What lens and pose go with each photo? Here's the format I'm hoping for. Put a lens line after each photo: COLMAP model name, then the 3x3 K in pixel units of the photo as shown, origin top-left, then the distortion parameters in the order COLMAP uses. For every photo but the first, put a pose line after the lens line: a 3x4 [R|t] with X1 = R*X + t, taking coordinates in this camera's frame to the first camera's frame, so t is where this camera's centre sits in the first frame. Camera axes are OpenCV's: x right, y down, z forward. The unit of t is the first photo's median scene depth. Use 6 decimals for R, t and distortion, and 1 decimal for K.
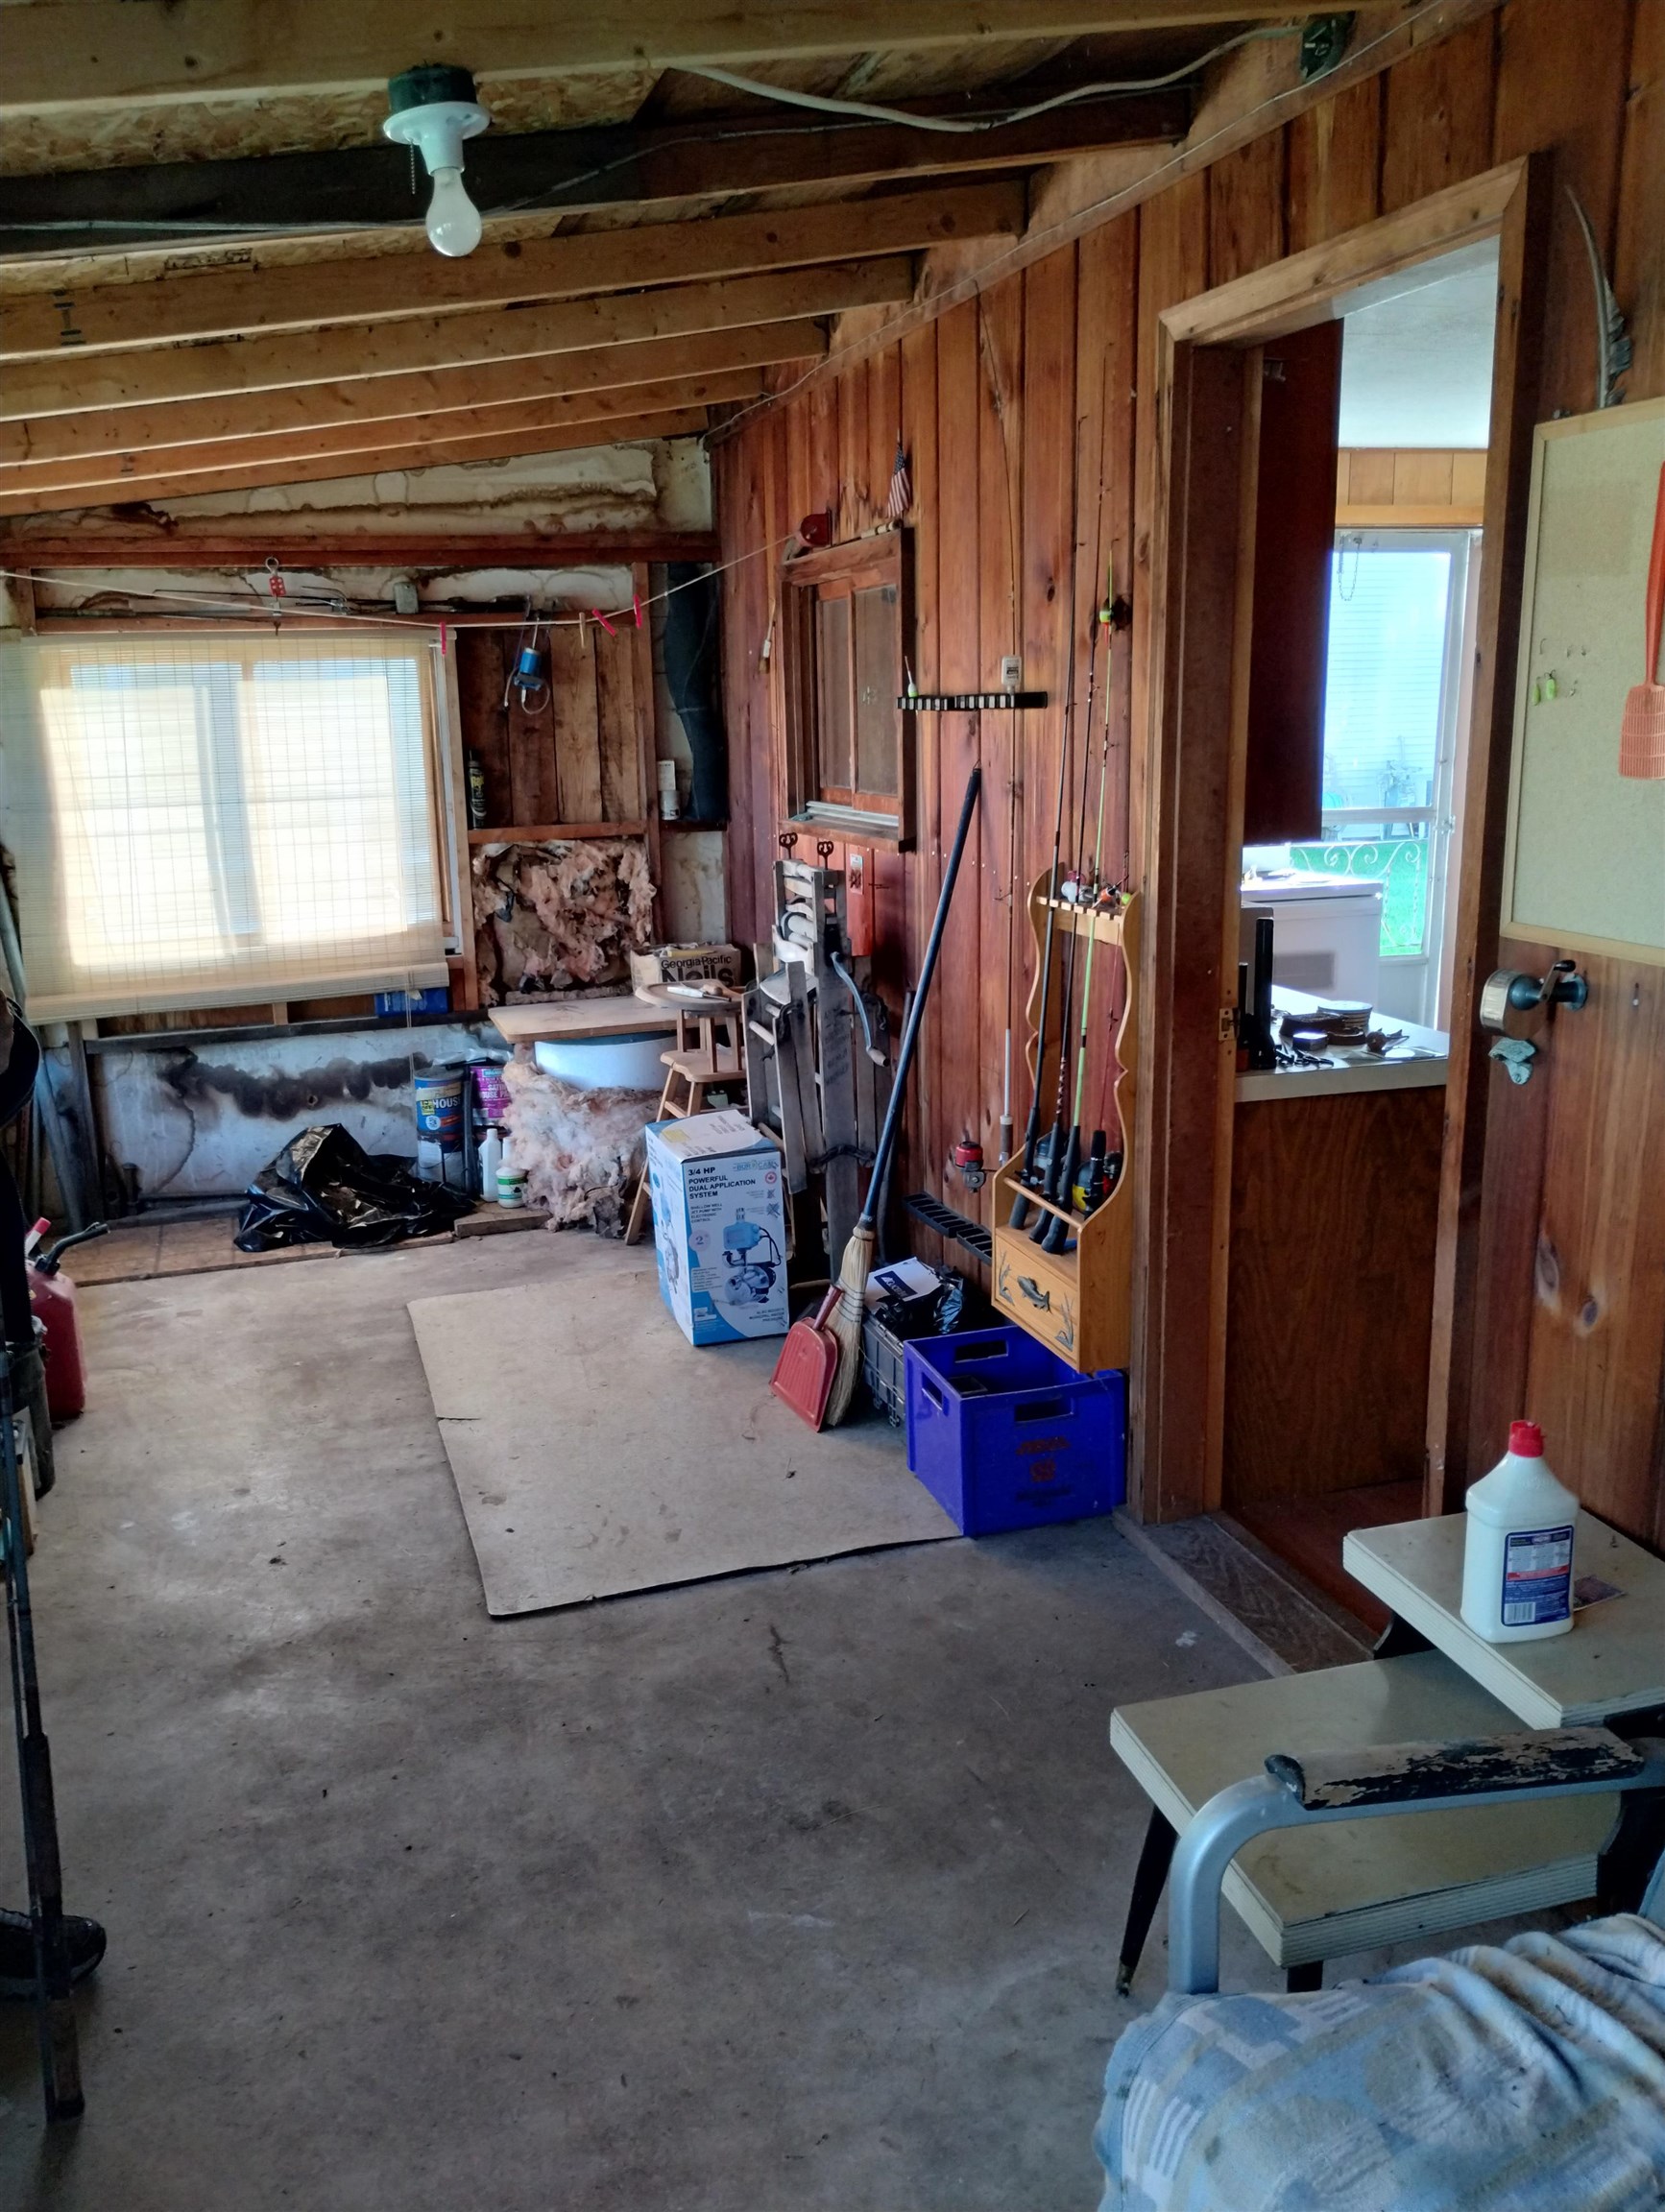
lens RADIAL K [[1801.0, 0, 816.4], [0, 1801.0, 1111.7], [0, 0, 1]] dist [0.026292, -0.023151]
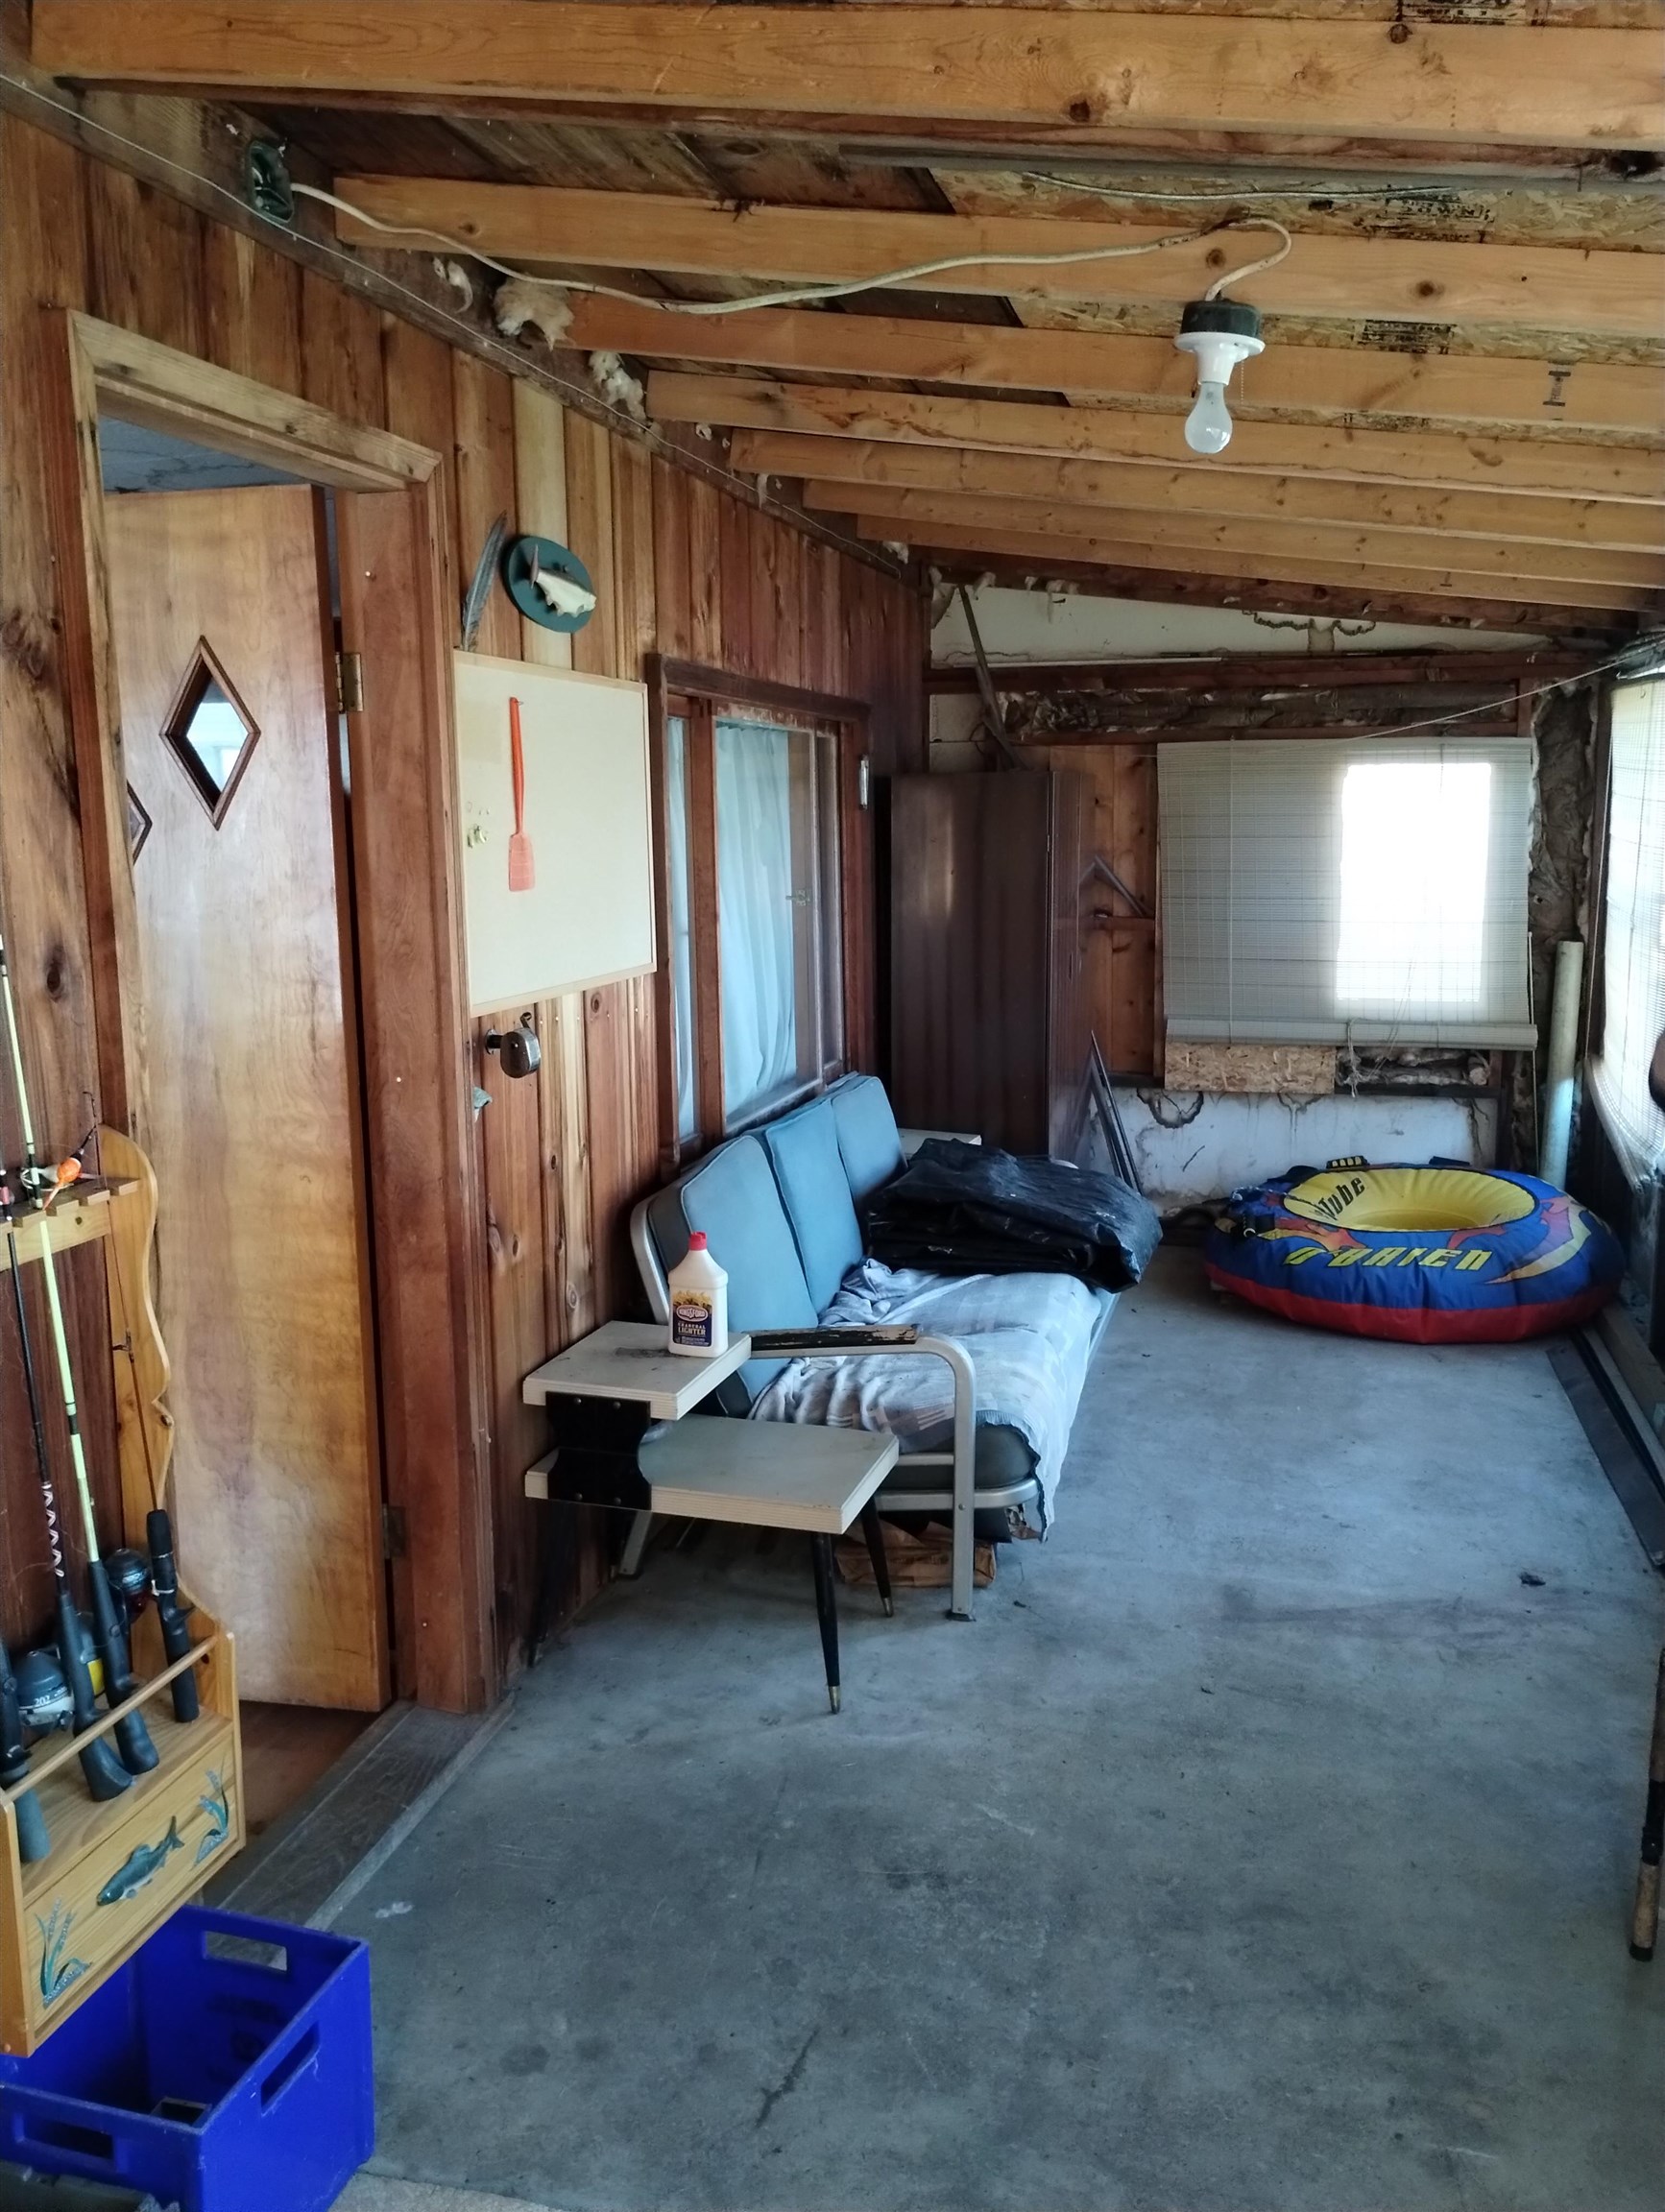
lens RADIAL K [[1801.0, 0, 817.0], [0, 1801.0, 1103.0], [0, 0, 1]] dist [0.026292, -0.023151]
pose [[-0.842123, -0.058795, 0.536071, -0.482094], [0.151549, 0.928181, 0.339871, -0.392948], [-0.517554, 0.367454, -0.772732, 1.662046]]
